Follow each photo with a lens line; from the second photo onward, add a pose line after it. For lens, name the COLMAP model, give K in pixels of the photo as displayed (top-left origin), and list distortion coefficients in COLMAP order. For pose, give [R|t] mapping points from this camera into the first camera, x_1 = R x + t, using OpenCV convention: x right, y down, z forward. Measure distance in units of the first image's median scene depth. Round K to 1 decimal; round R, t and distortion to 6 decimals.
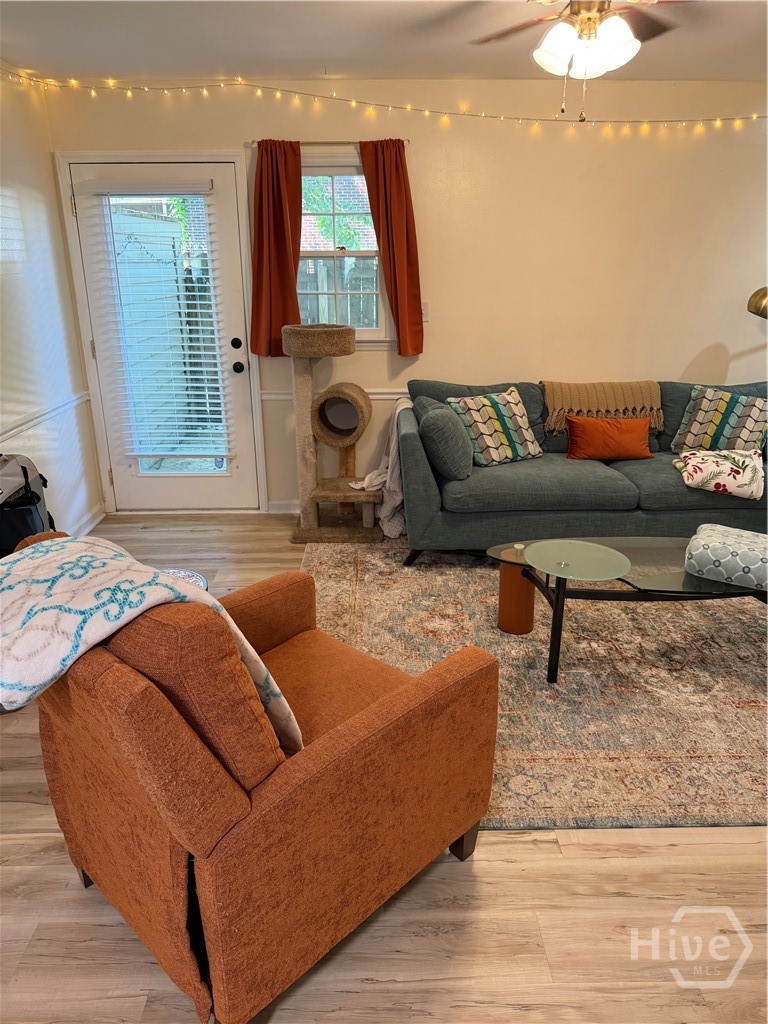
lens RADIAL K [[717.4, 0, 374.5], [0, 717.4, 512.2], [0, 0, 1]] dist [0.060266, -0.079180]
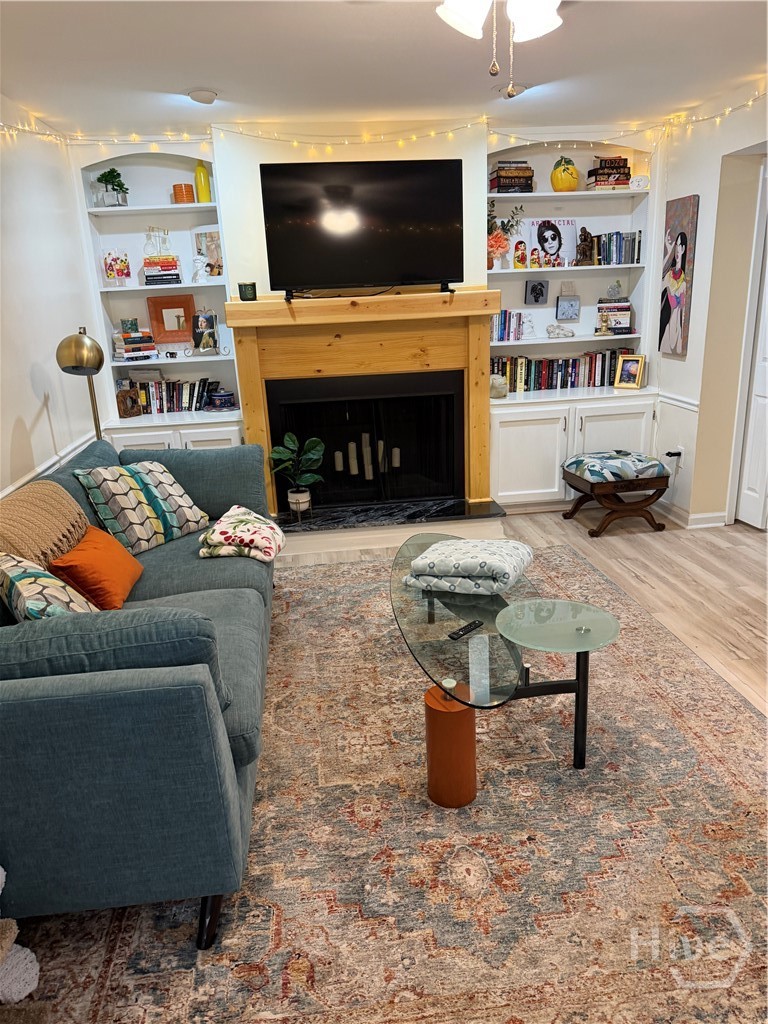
lens RADIAL K [[717.4, 0, 375.0], [0, 717.4, 517.2], [0, 0, 1]] dist [0.060266, -0.079180]
pose [[-0.108309, -0.285456, 0.952252, -0.343787], [0.361998, 0.880798, 0.305210, -0.279989], [-0.925865, 0.377770, 0.007936, 0.825796]]
